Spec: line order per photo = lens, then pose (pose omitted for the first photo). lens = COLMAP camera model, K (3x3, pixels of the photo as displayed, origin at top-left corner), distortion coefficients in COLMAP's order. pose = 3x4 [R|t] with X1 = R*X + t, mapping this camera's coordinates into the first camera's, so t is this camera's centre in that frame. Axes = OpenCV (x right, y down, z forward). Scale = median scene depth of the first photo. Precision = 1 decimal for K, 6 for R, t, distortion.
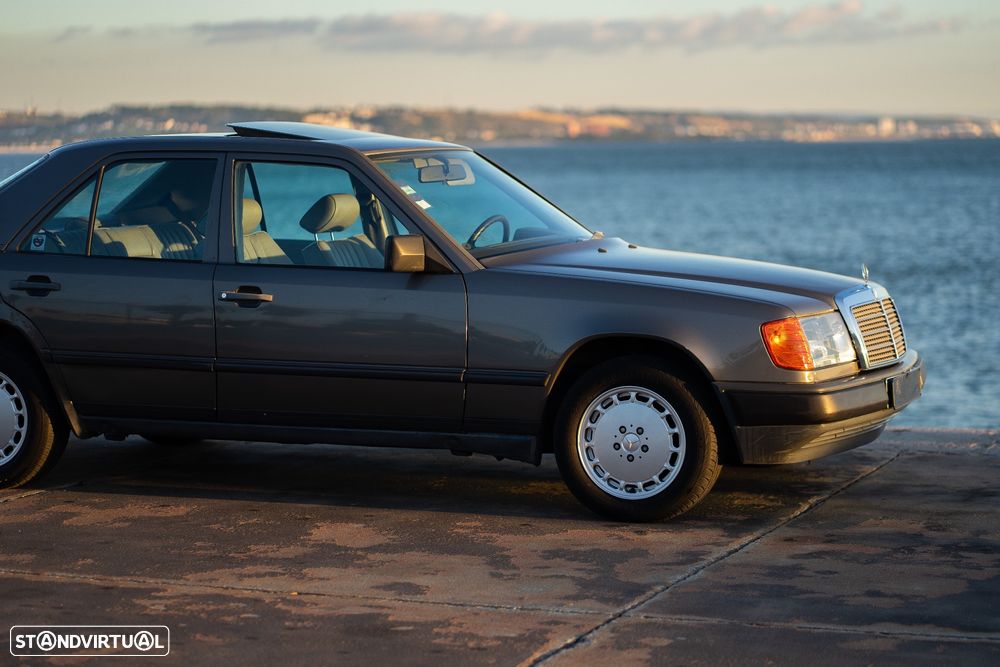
lens RADIAL K [[2381.4, 0, 500.0], [0, 2381.4, 333.5], [0, 0, 1]] dist [0.060573, -1.686914]
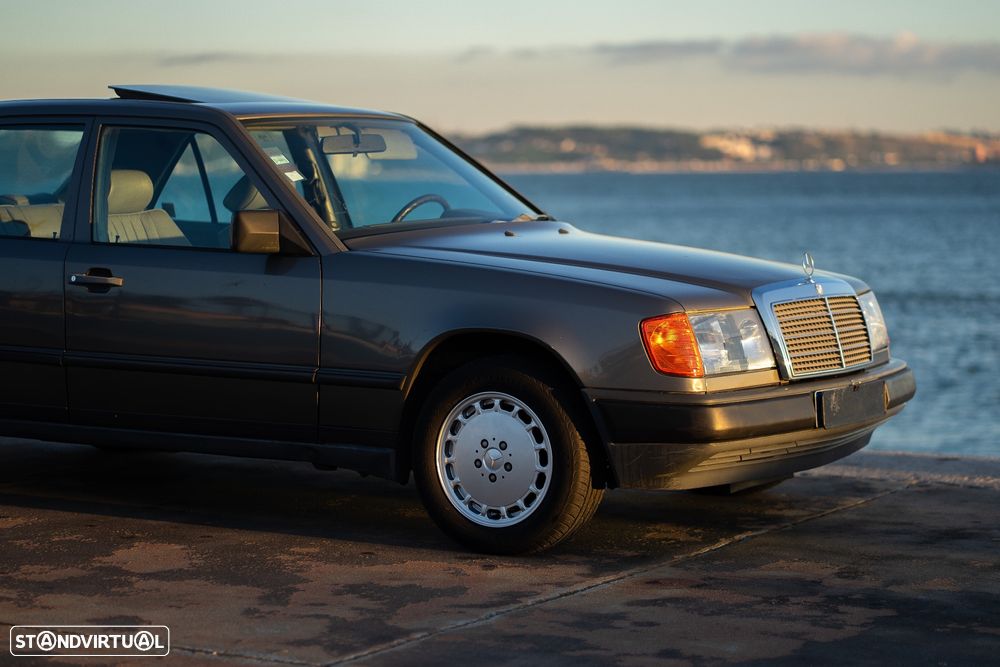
lens RADIAL K [[2417.3, 0, 500.0], [0, 2417.3, 333.5], [0, 0, 1]] dist [0.061000, -1.599122]
pose [[0.986851, 0.020520, -0.160324, 0.191229], [-0.022061, 0.999726, -0.007841, 0.008106], [0.160120, 0.011275, 0.987033, 0.158973]]
